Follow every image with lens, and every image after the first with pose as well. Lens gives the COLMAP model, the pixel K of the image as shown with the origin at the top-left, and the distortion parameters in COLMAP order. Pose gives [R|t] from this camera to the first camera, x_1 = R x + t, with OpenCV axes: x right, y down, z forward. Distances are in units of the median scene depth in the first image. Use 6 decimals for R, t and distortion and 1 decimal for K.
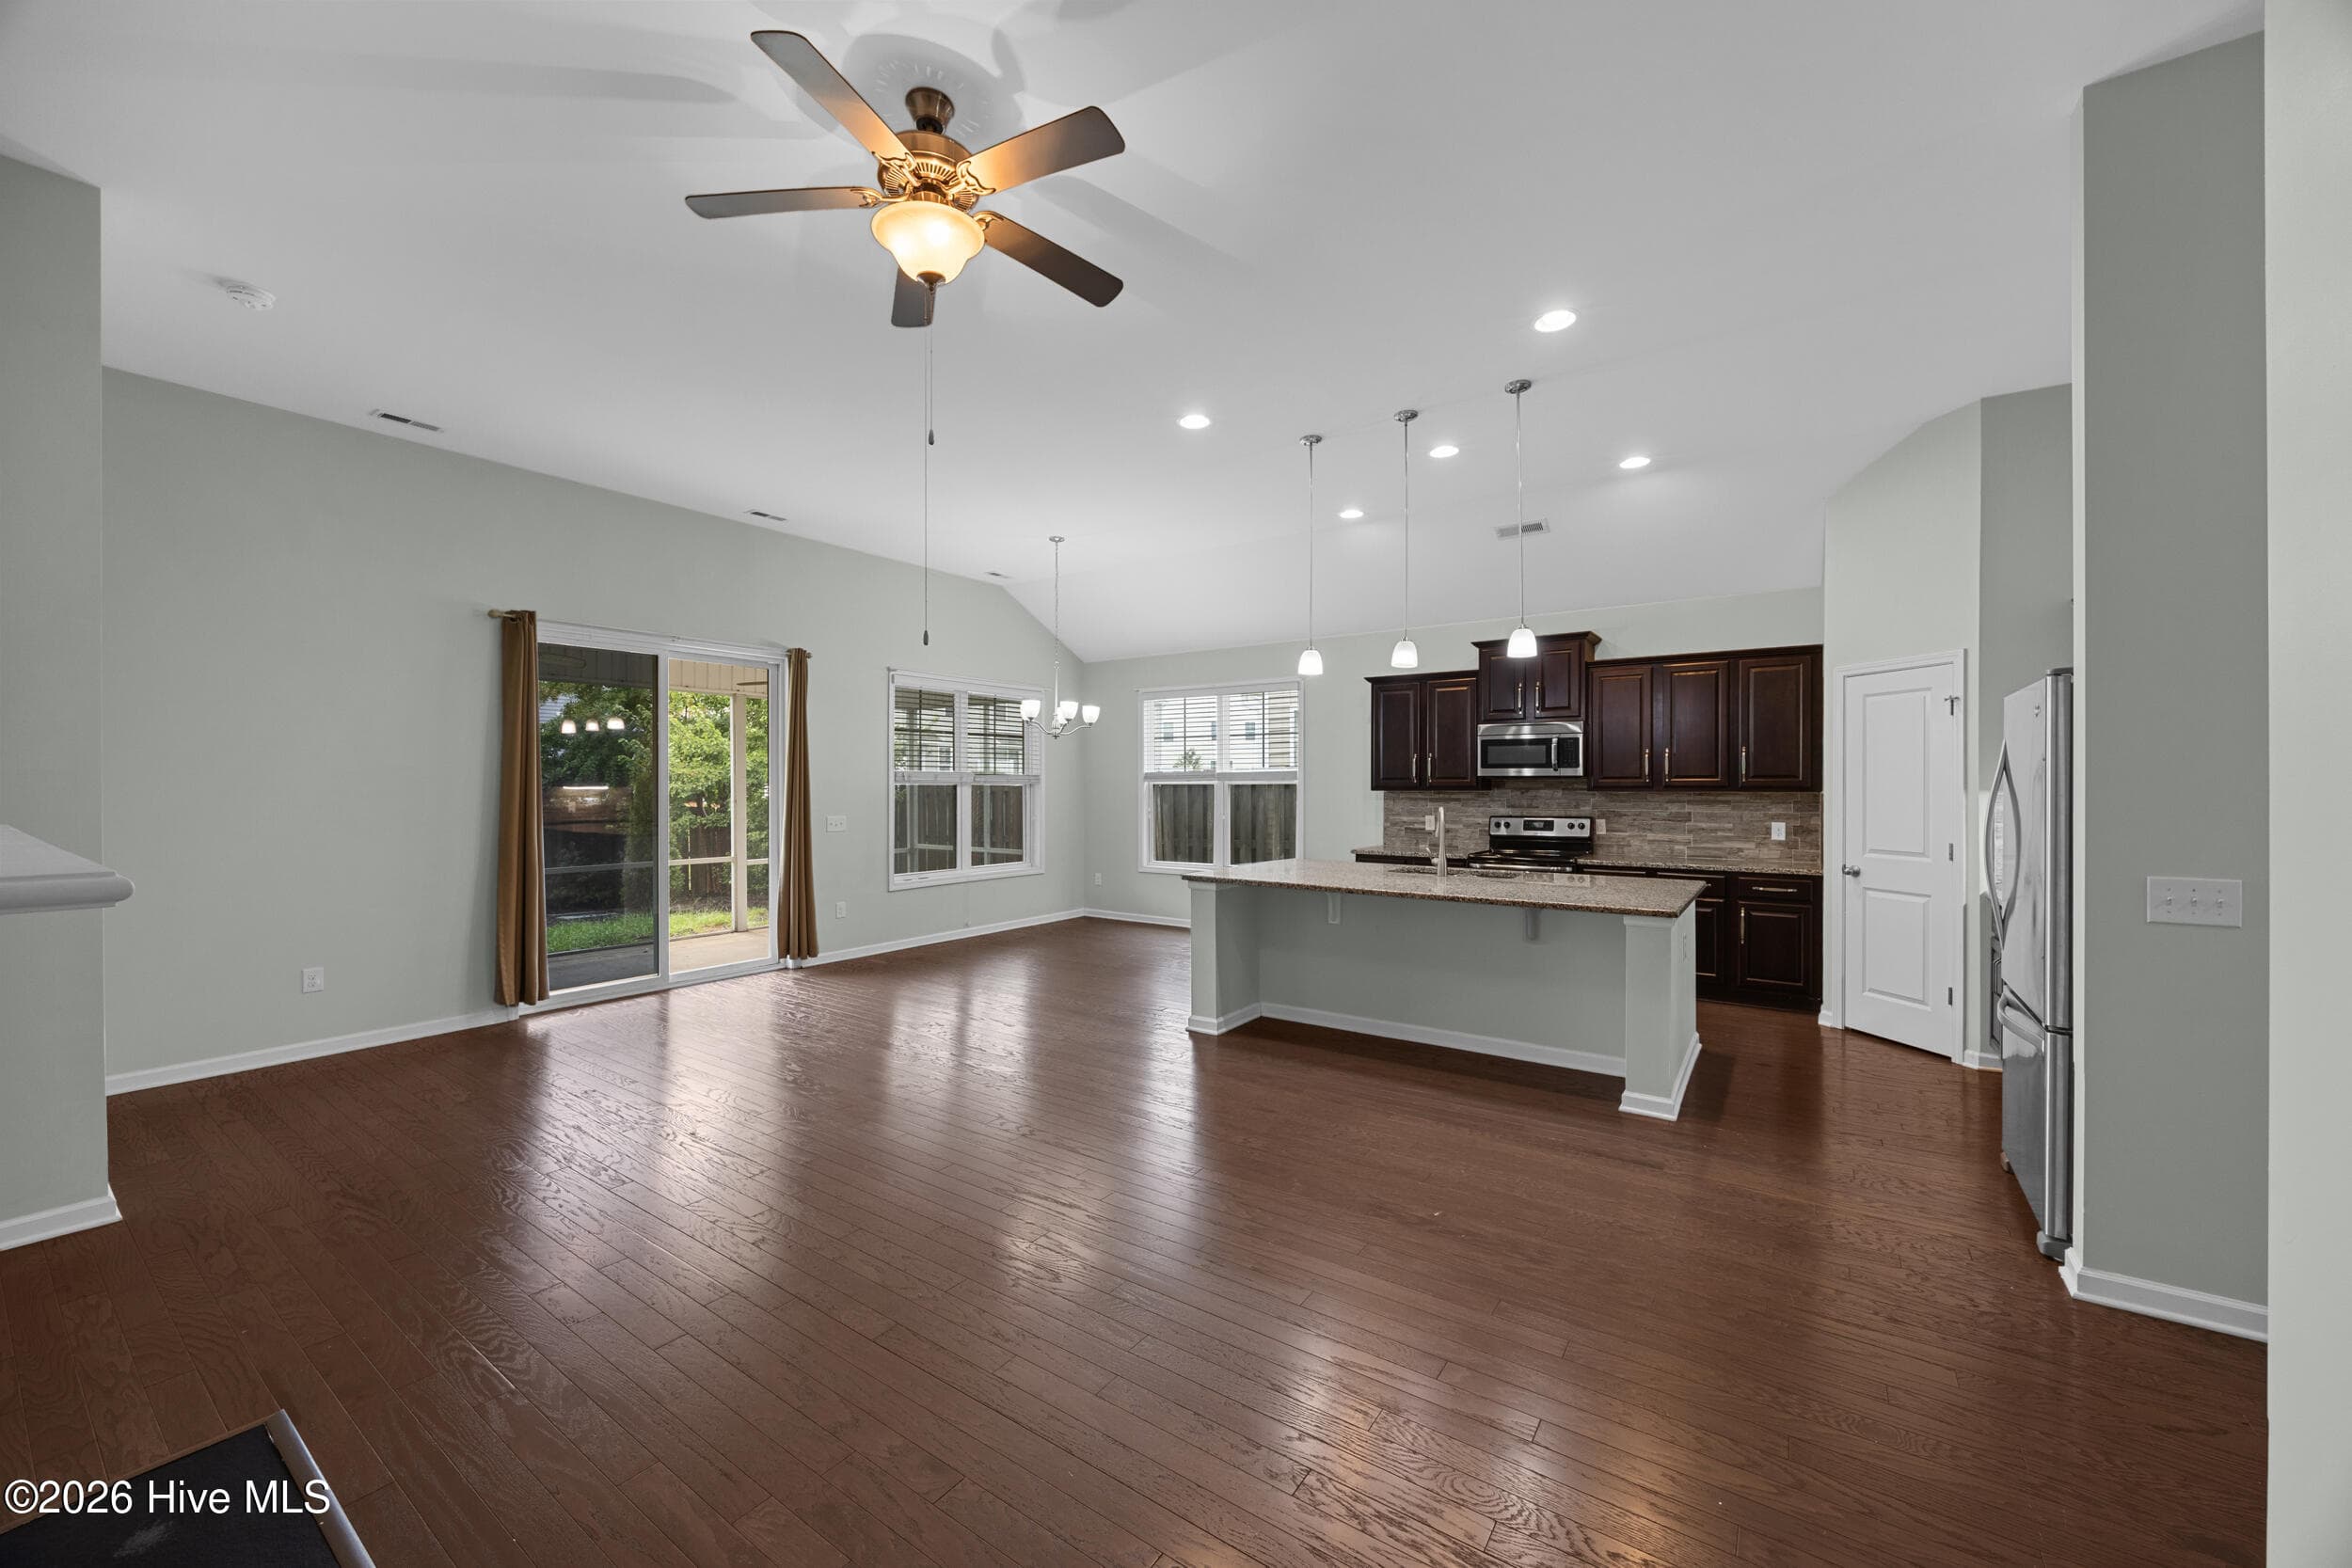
lens RADIAL K [[883.6, 0, 1176.0], [0, 883.6, 784.0], [0, 0, 1]] dist [-0.000828, -0.000039]
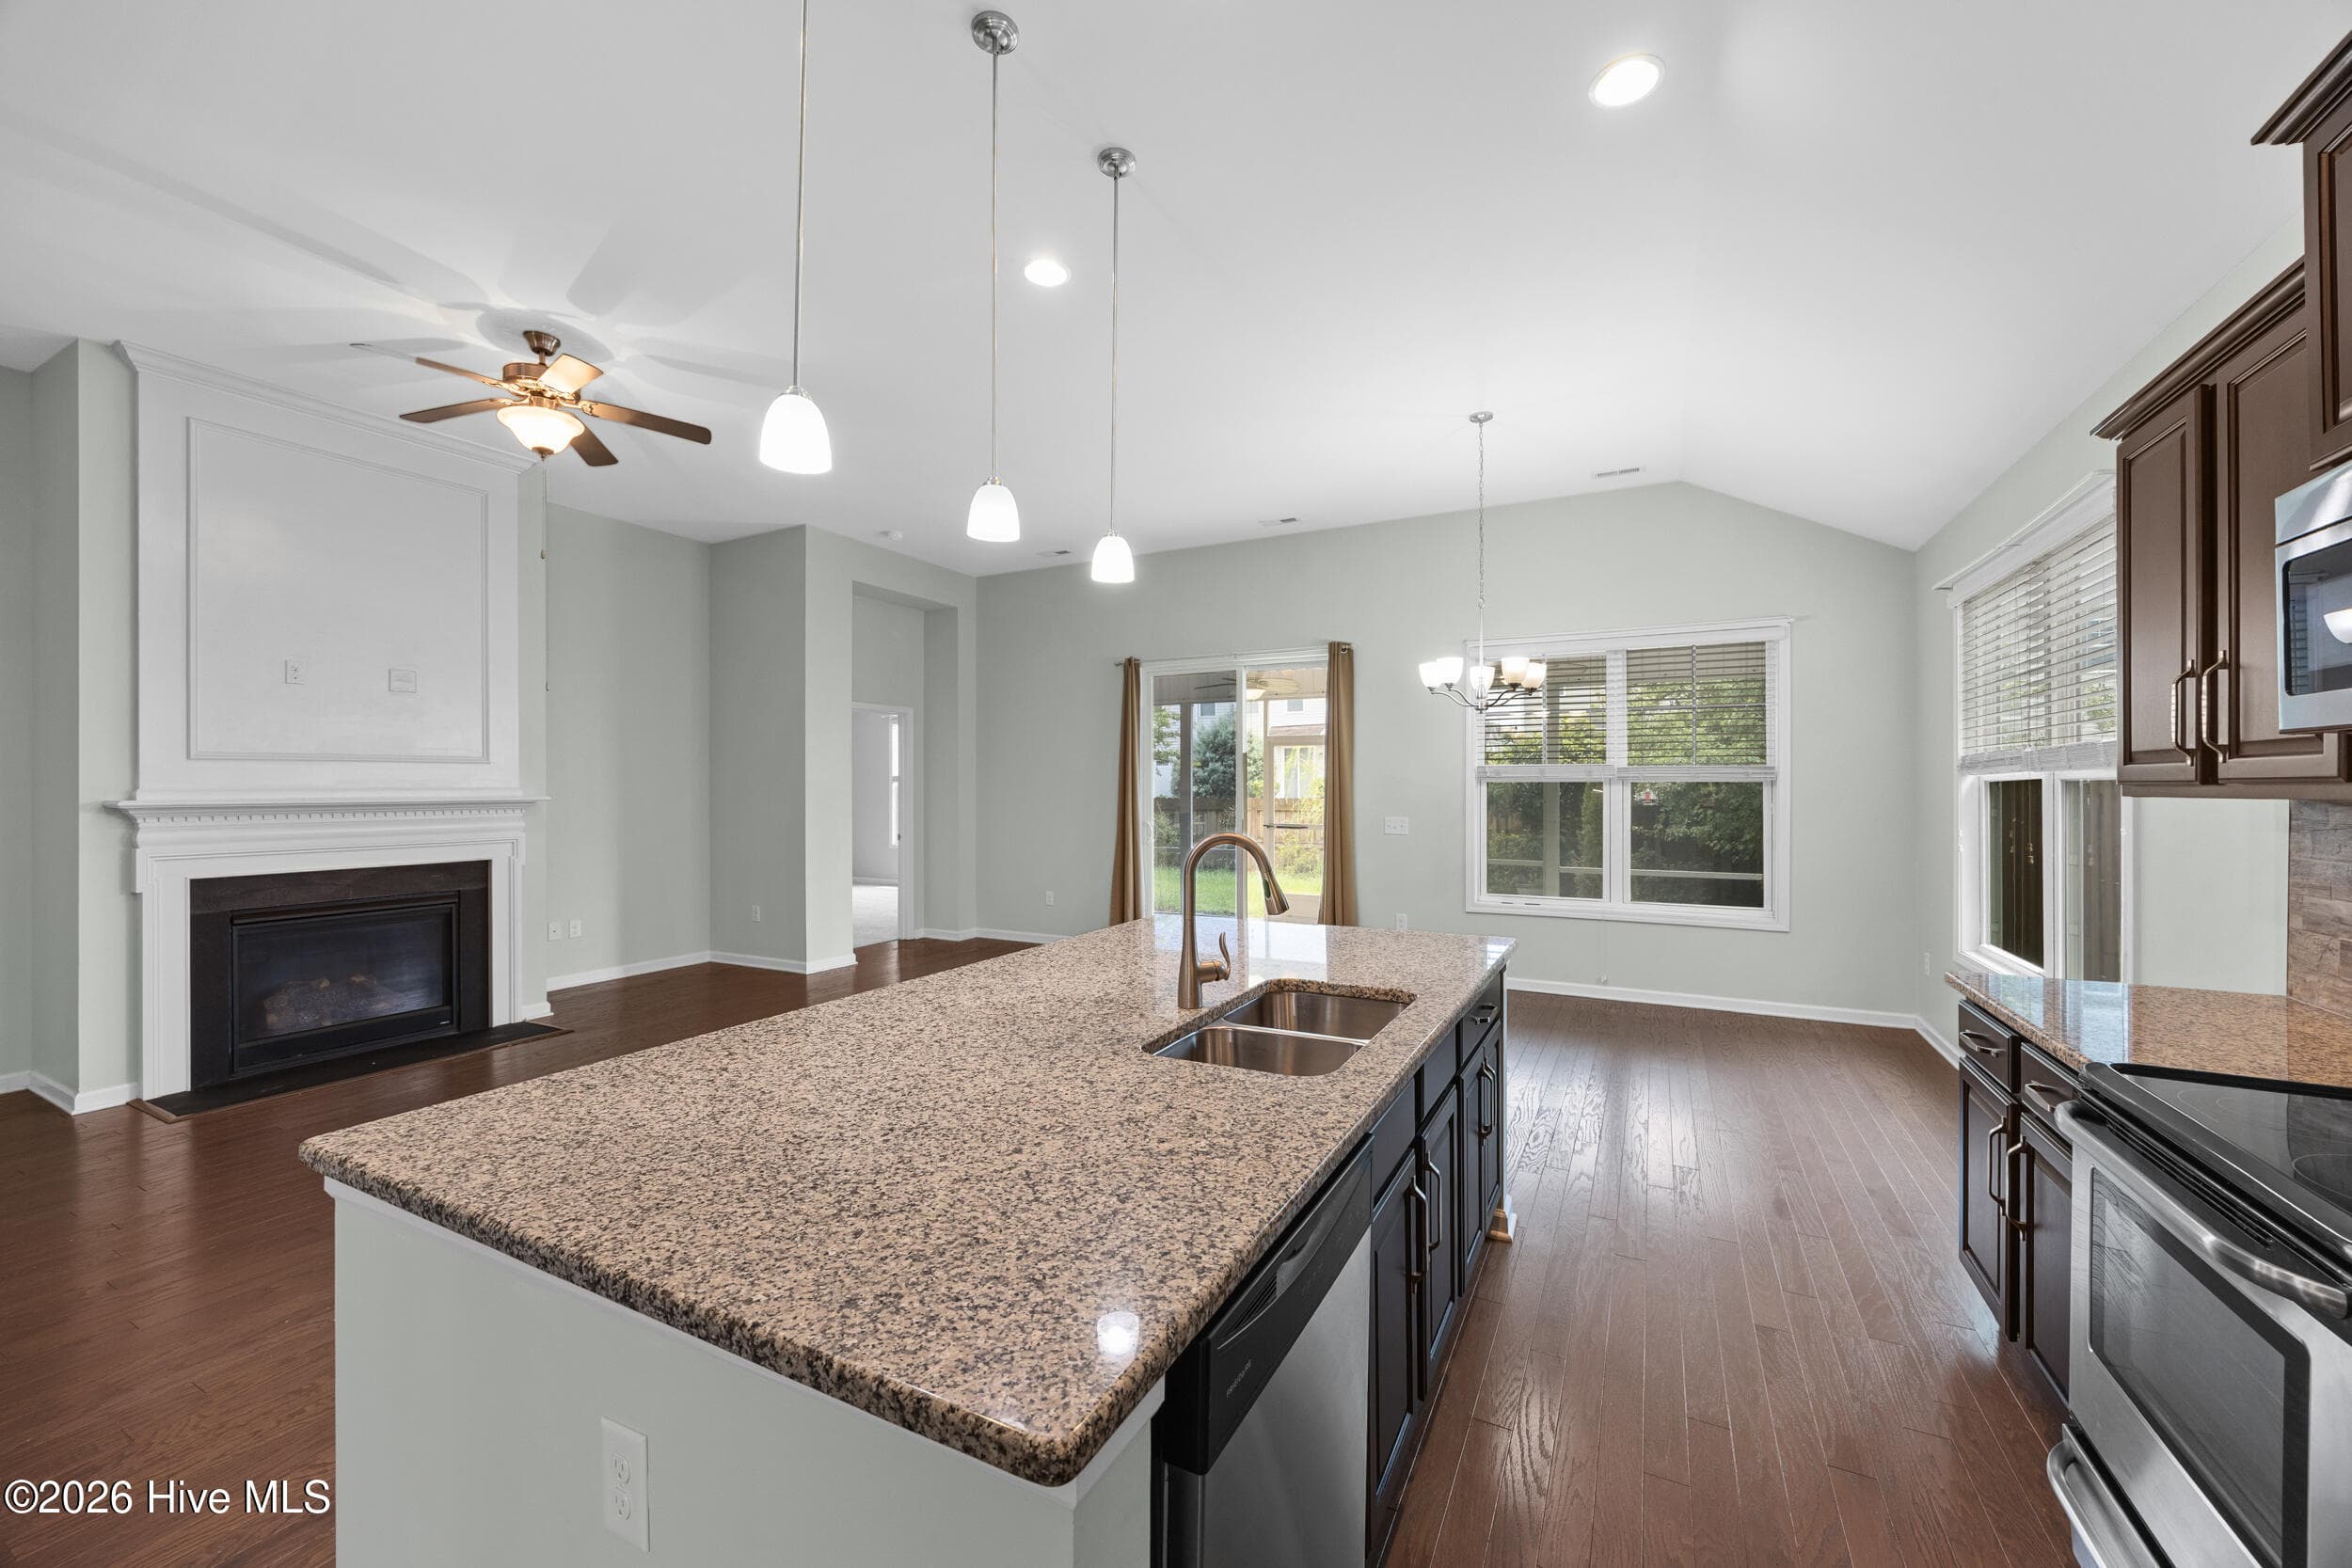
lens RADIAL K [[903.1, 0, 1188.9], [0, 903.1, 788.4], [0, 0, 1]] dist [0.000650, 0.000103]
pose [[0.137230, 0.003797, -0.990532, 0.468634], [0.002760, 0.999987, 0.004215, 0.002043], [0.990535, -0.003312, 0.137217, 0.619395]]
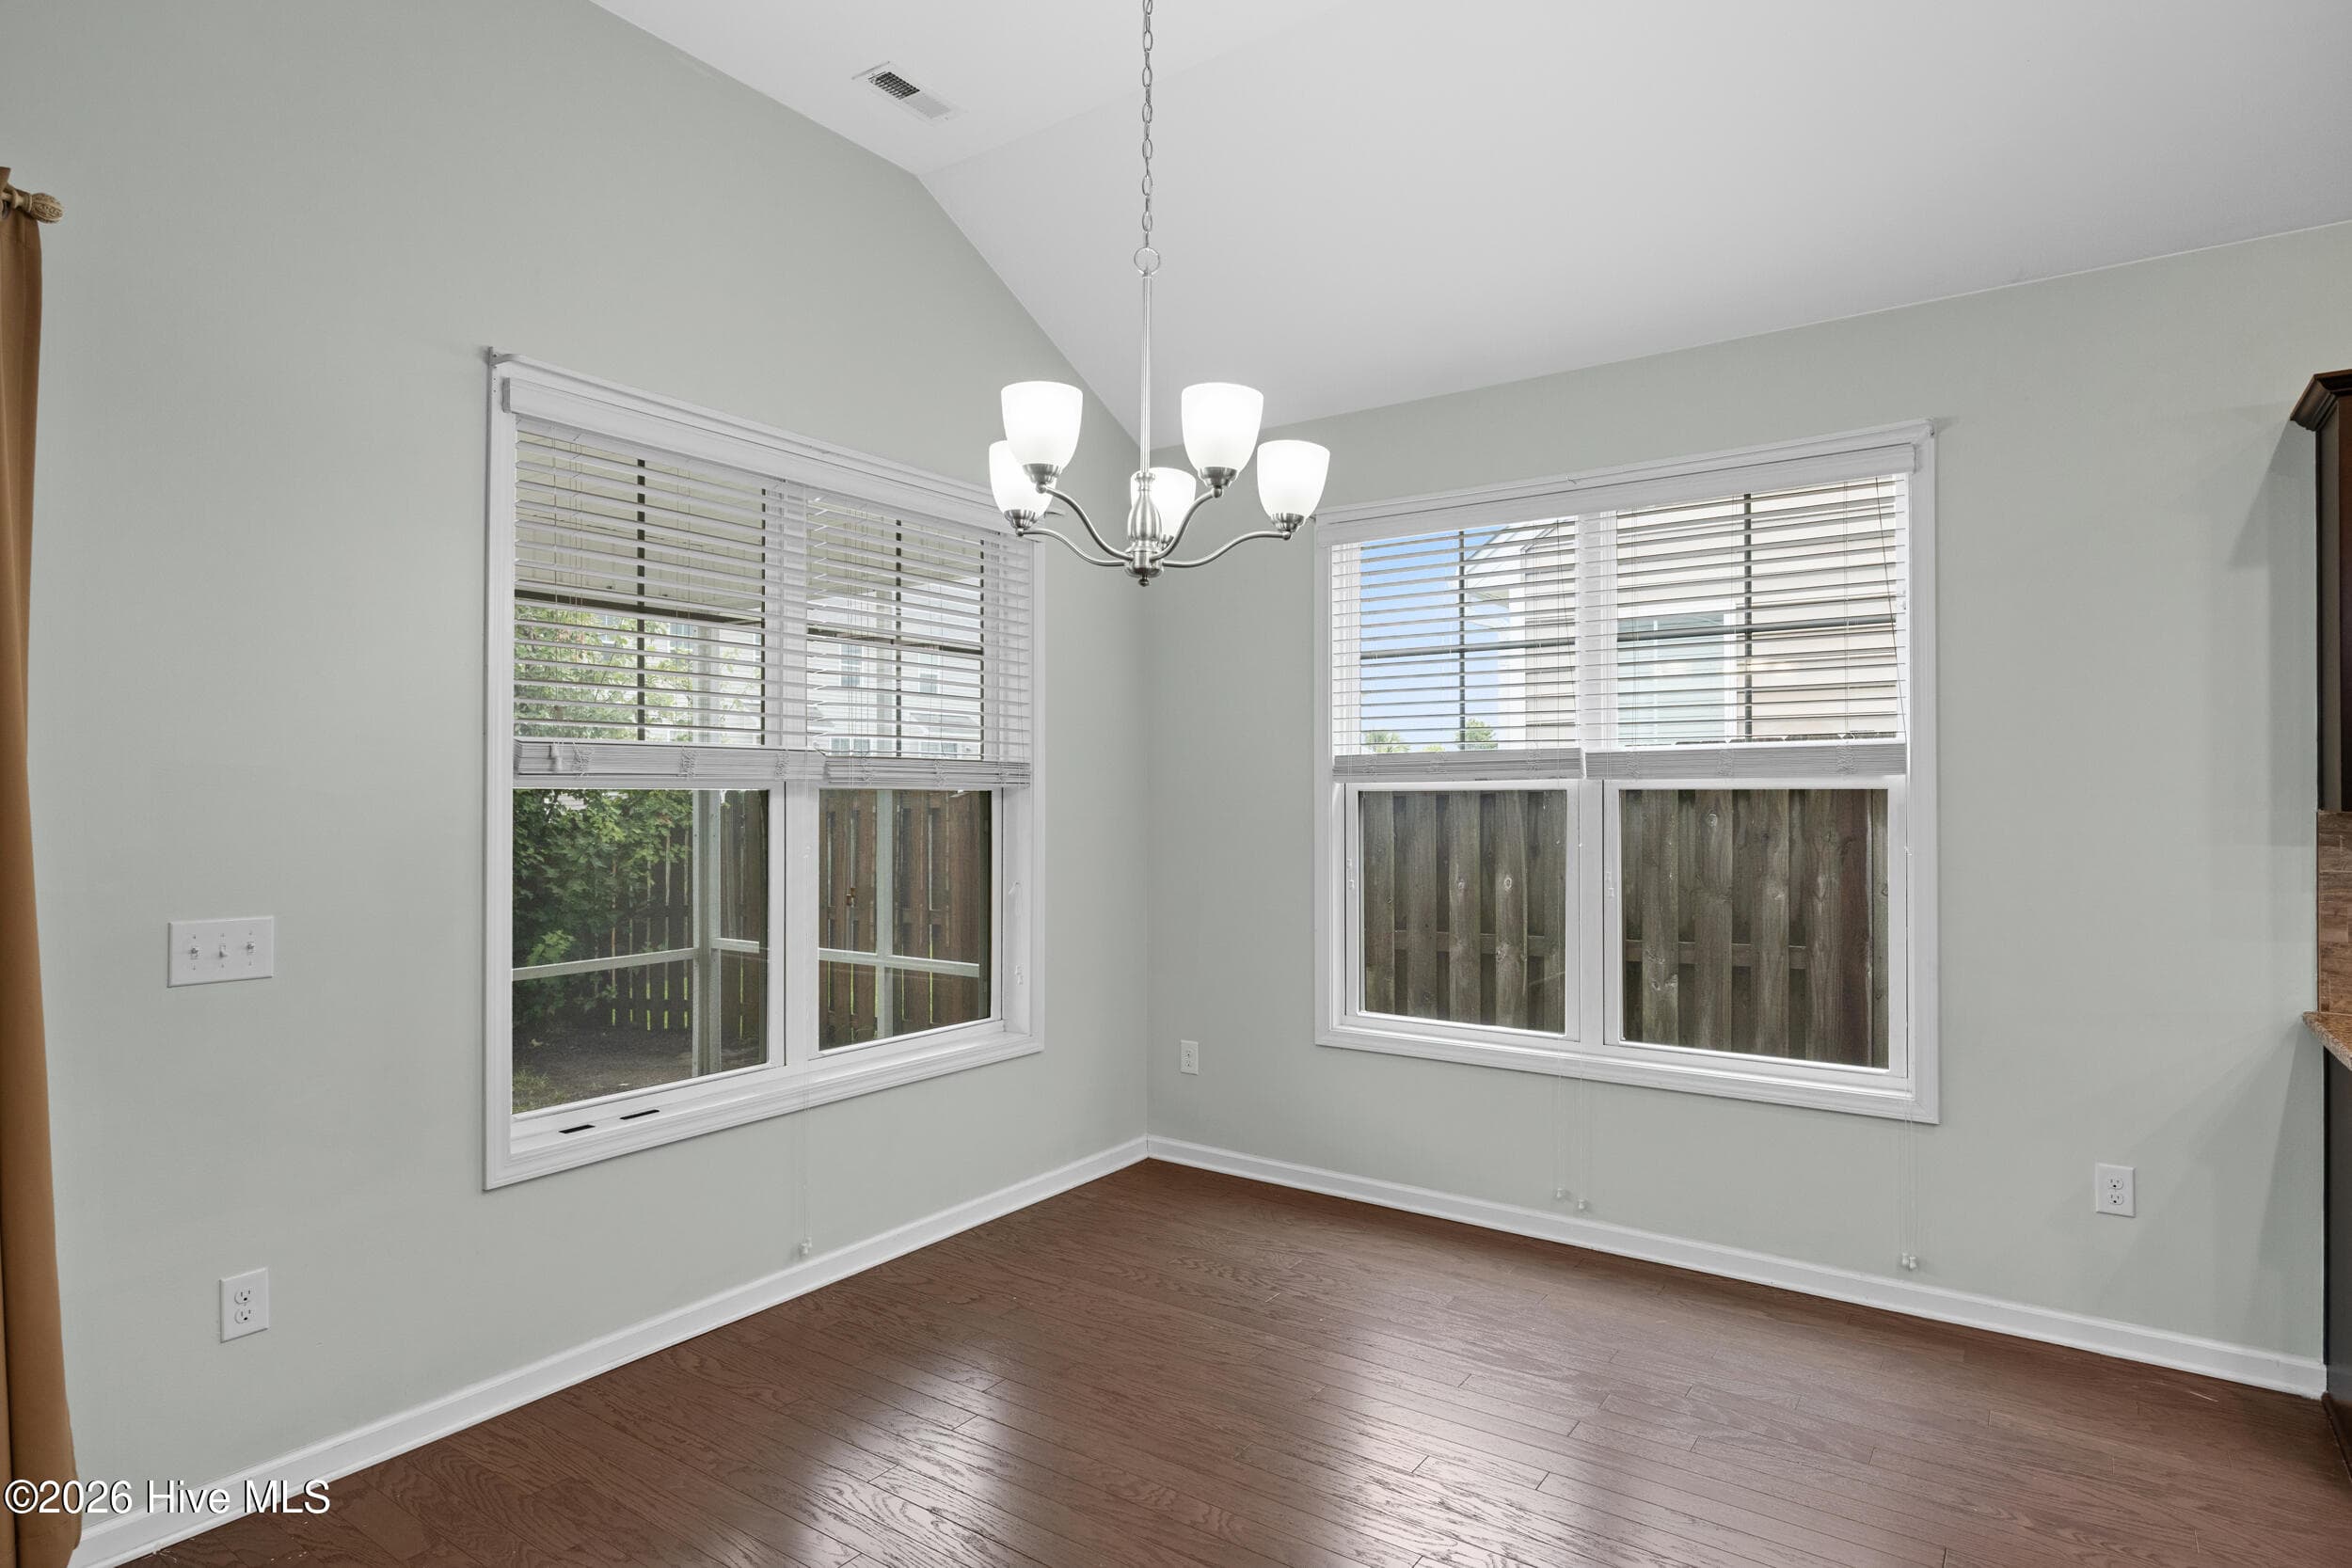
lens RADIAL K [[1250.2, 0, 1186.0], [0, 1250.2, 784.7], [0, 0, 1]] dist [-0.004676, -0.000751]
pose [[0.999985, 0.000426, -0.005370, -0.110110], [-0.000457, 0.999983, -0.005745, 0.001607], [0.005367, 0.005747, 0.999969, 0.614756]]
